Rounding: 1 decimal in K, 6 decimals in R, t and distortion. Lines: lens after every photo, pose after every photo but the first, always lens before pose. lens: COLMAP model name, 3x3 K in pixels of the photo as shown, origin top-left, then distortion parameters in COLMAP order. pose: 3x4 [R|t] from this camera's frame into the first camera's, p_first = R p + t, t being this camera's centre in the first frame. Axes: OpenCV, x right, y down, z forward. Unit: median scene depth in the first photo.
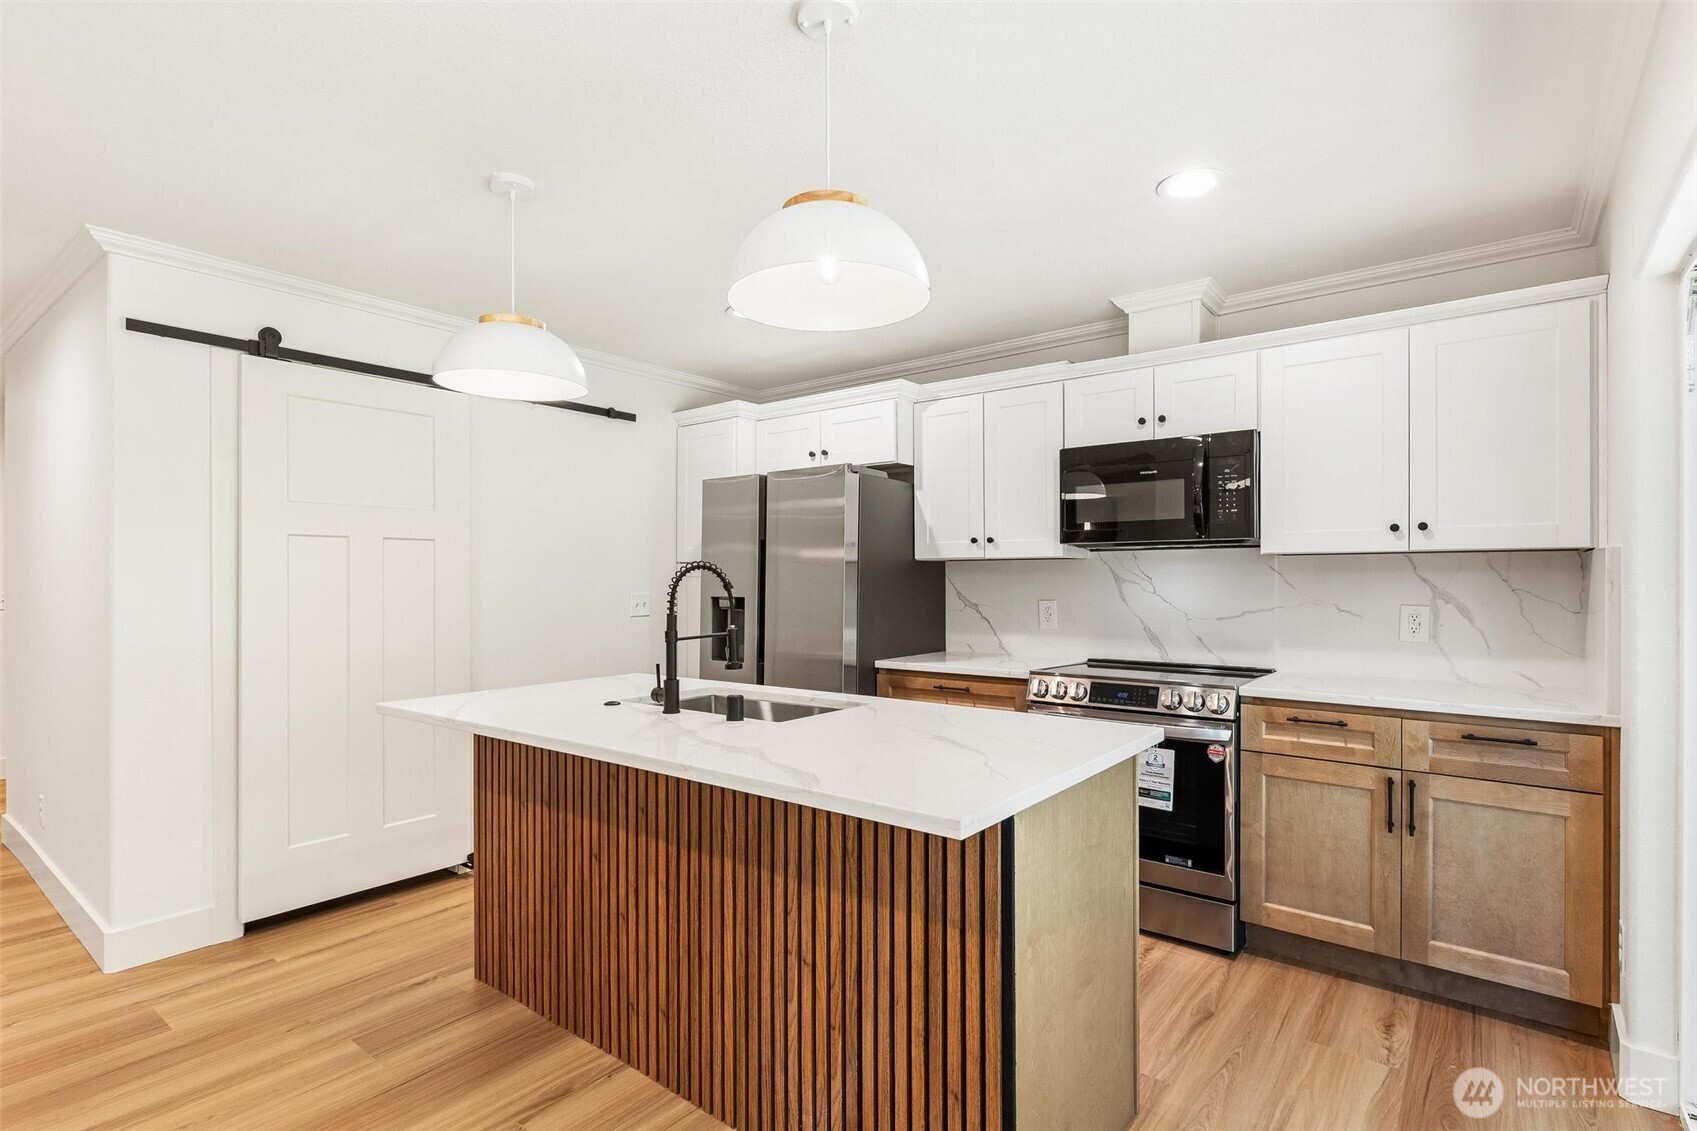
lens RADIAL K [[820.9, 0, 848.5], [0, 820.9, 565.5], [0, 0, 1]] dist [0.000130, 0.000341]
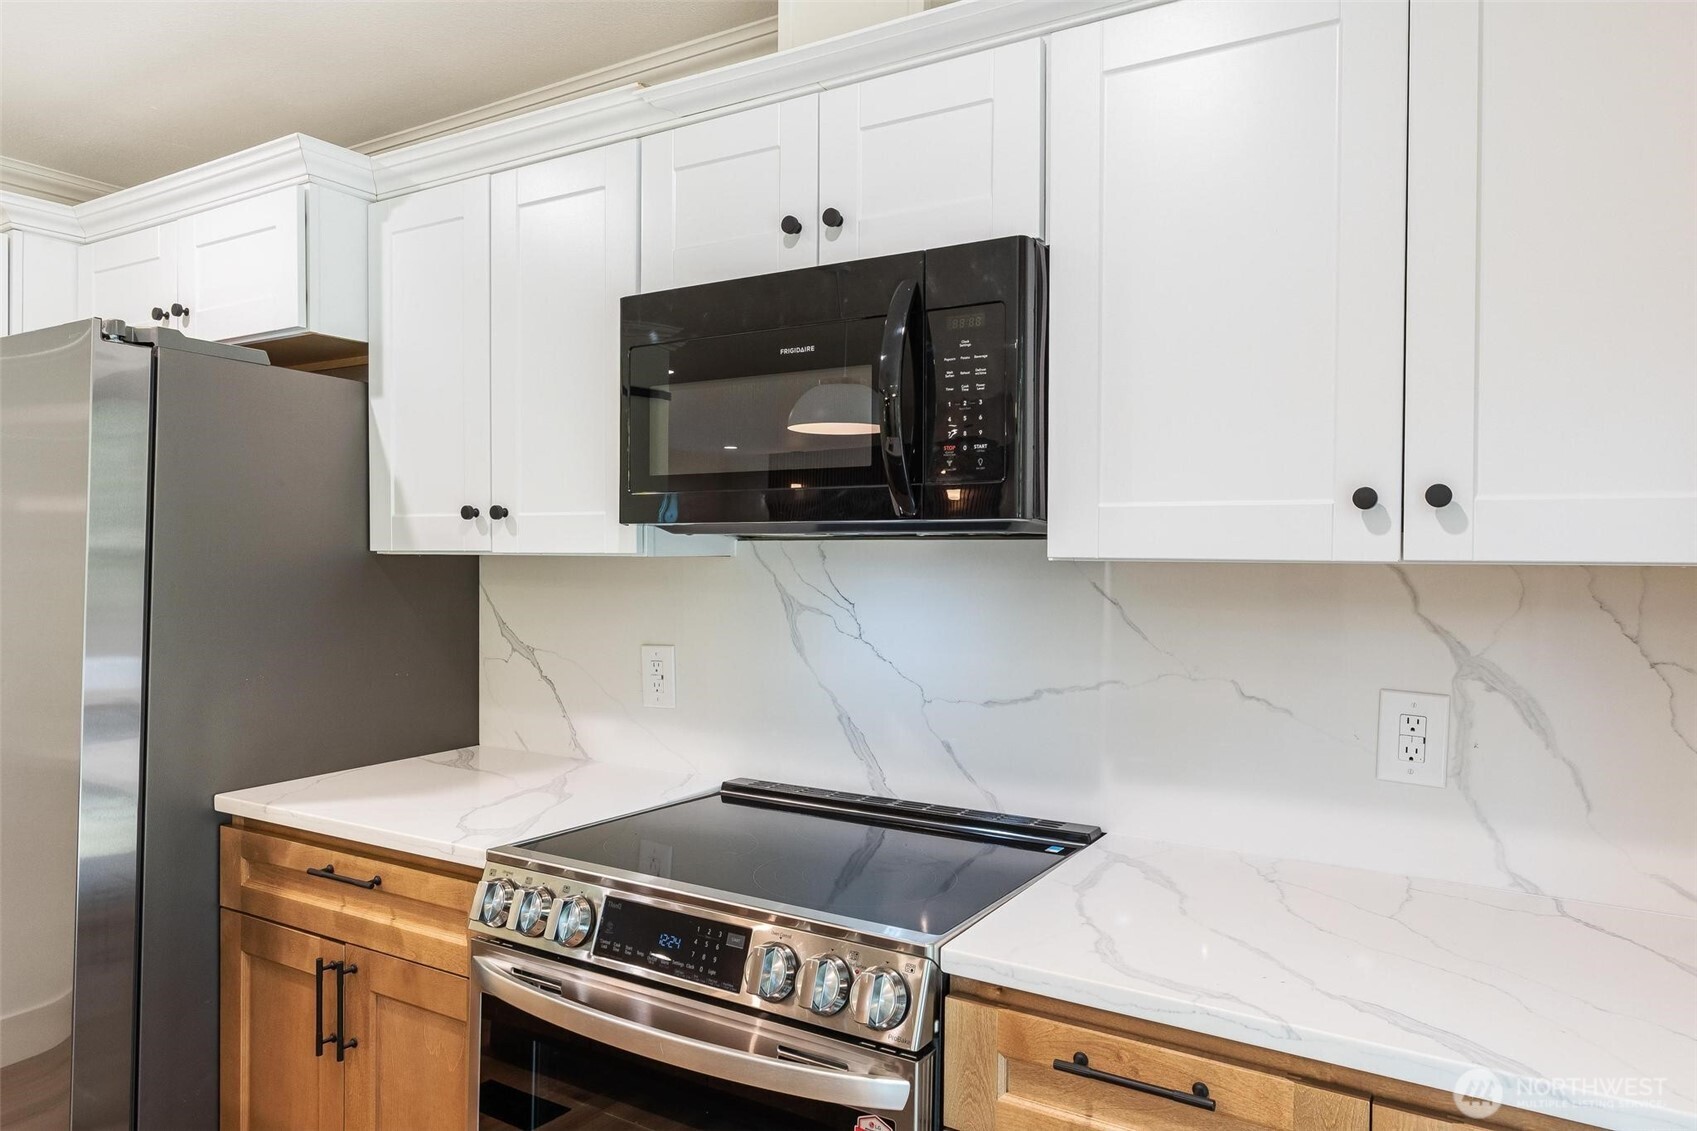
lens RADIAL K [[1042.2, 0, 843.7], [0, 1042.2, 540.2], [0, 0, 1]] dist [-0.004208, 0.000454]
pose [[0.994161, 0.010306, 0.107418, 0.334801], [-0.010866, 0.999930, 0.004624, -0.023395], [-0.107363, -0.005764, 0.994203, 0.491741]]
